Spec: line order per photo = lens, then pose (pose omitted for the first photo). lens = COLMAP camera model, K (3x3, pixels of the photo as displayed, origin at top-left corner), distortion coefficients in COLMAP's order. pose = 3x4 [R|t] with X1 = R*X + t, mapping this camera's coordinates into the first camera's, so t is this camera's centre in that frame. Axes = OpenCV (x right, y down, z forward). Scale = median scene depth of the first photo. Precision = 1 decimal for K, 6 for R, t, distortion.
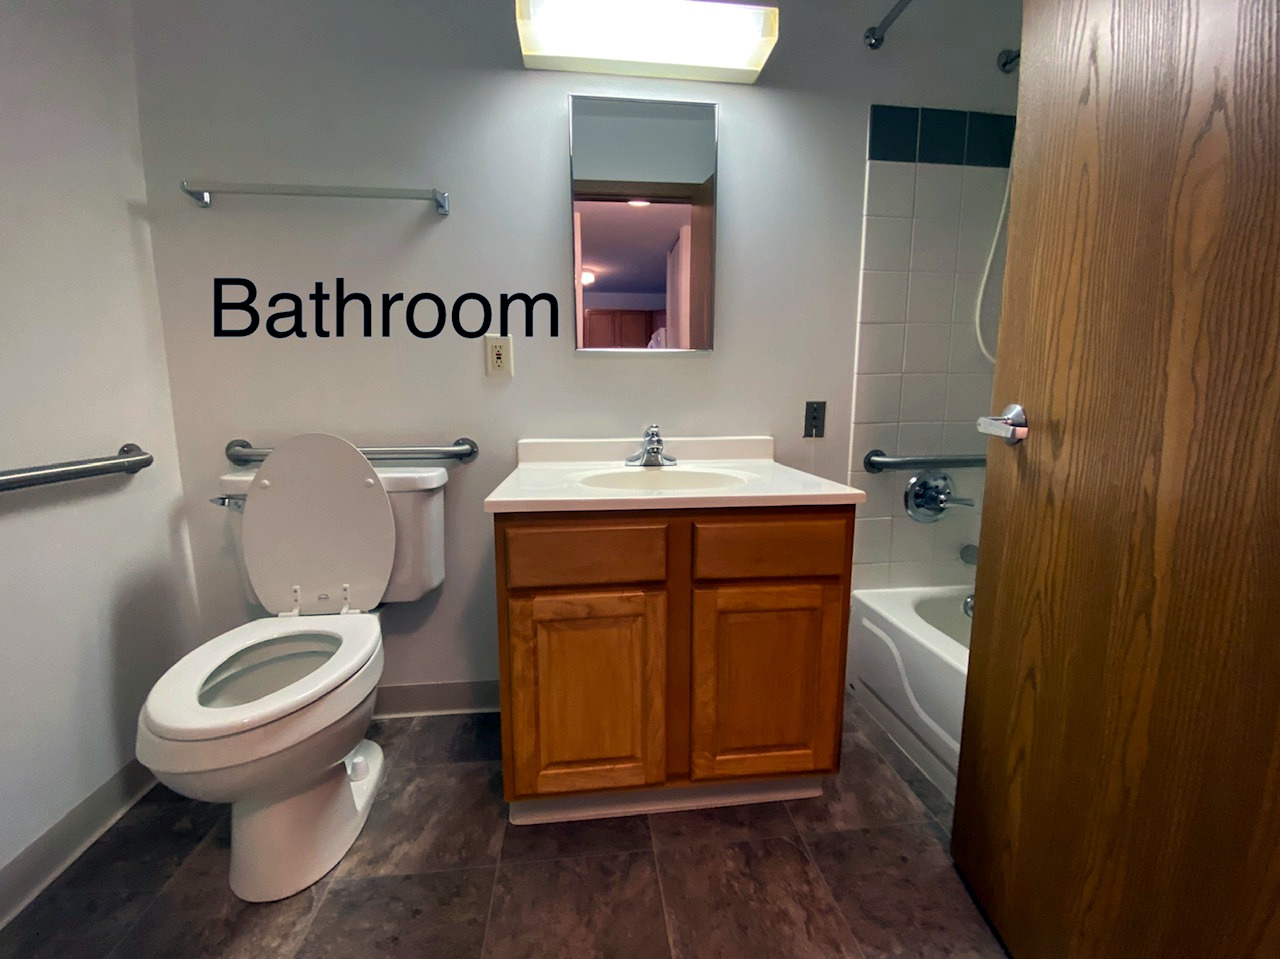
lens RADIAL K [[515.5, 0, 640.0], [0, 515.5, 475.8], [0, 0, 1]] dist [-0.001385, -0.000078]
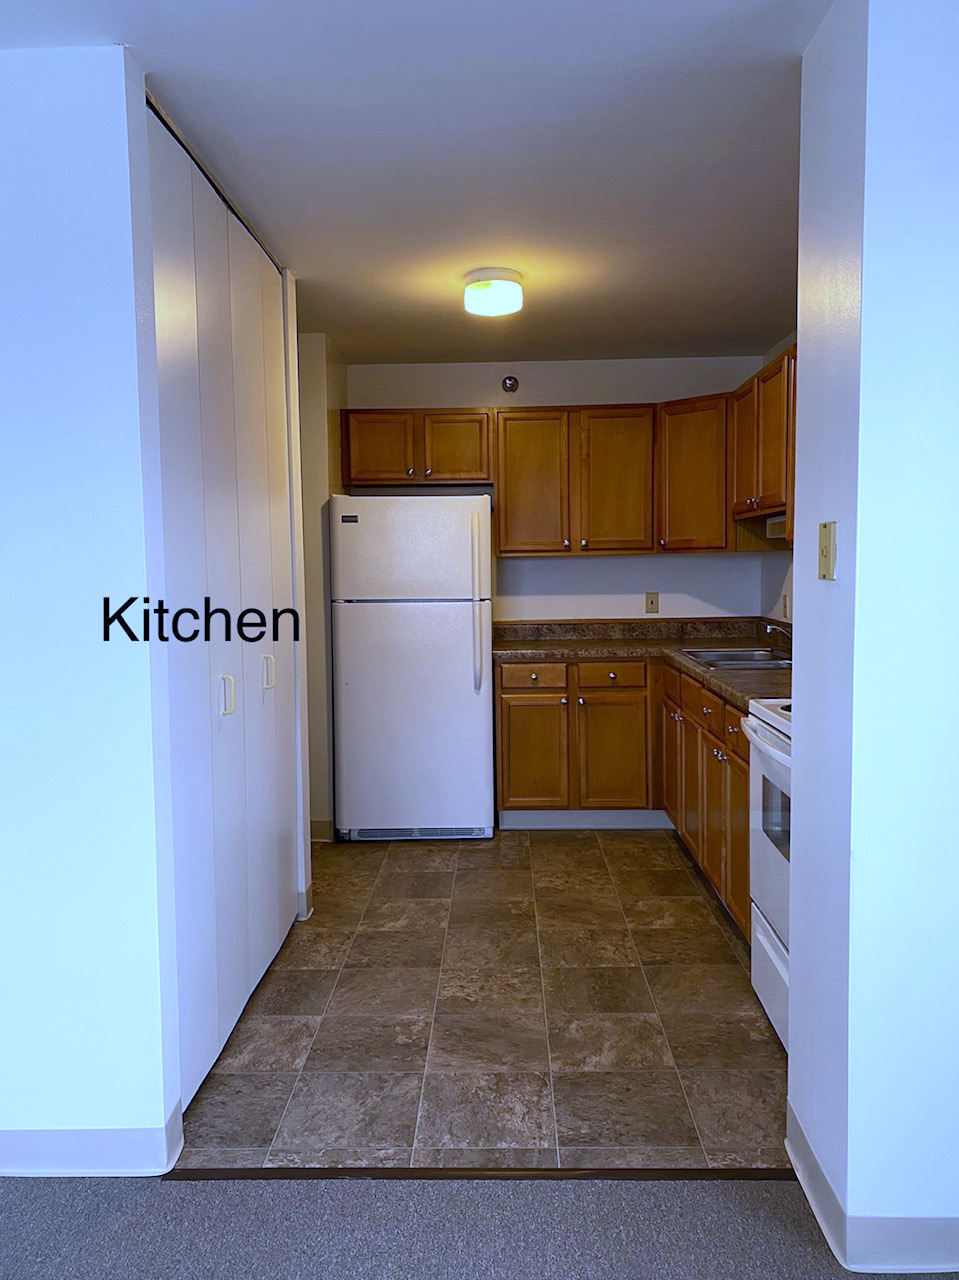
lens RADIAL K [[976.8, 0, 480.6], [0, 976.8, 642.3], [0, 0, 1]] dist [0.006671, -0.021767]
pose [[0.990079, -0.009074, -0.140216, 0.538207], [0.004988, 0.999553, -0.029463, -0.242543], [0.140421, 0.028471, 0.989682, -1.417703]]
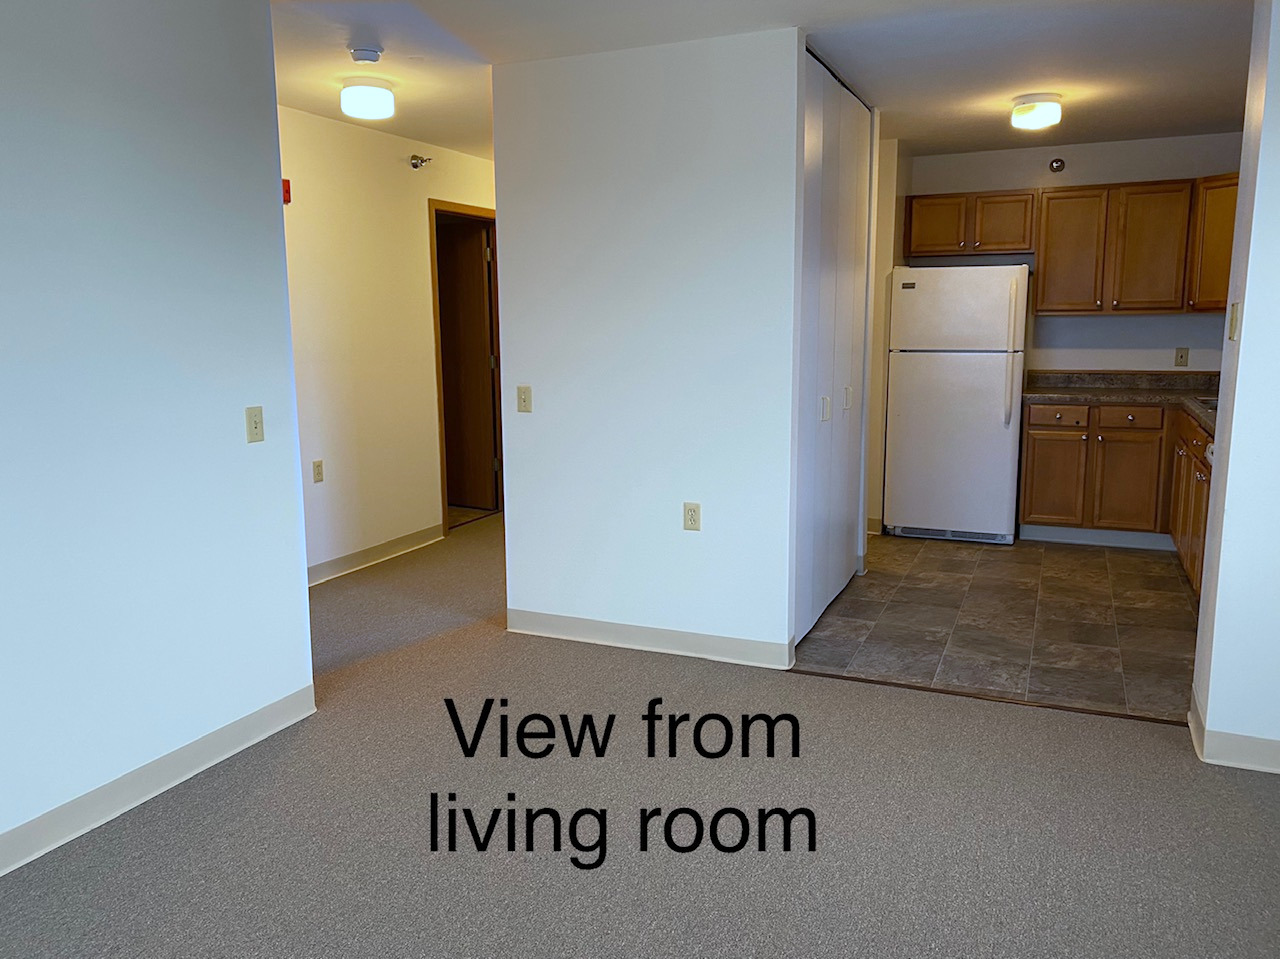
lens RADIAL K [[976.8, 0, 624.2], [0, 976.8, 464.8], [0, 0, 1]] dist [0.006671, -0.021767]
pose [[0.857724, 0.062327, -0.510318, 0.892516], [-0.041566, 0.997782, 0.052001, -0.118327], [0.512427, -0.023391, 0.858412, -2.939108]]
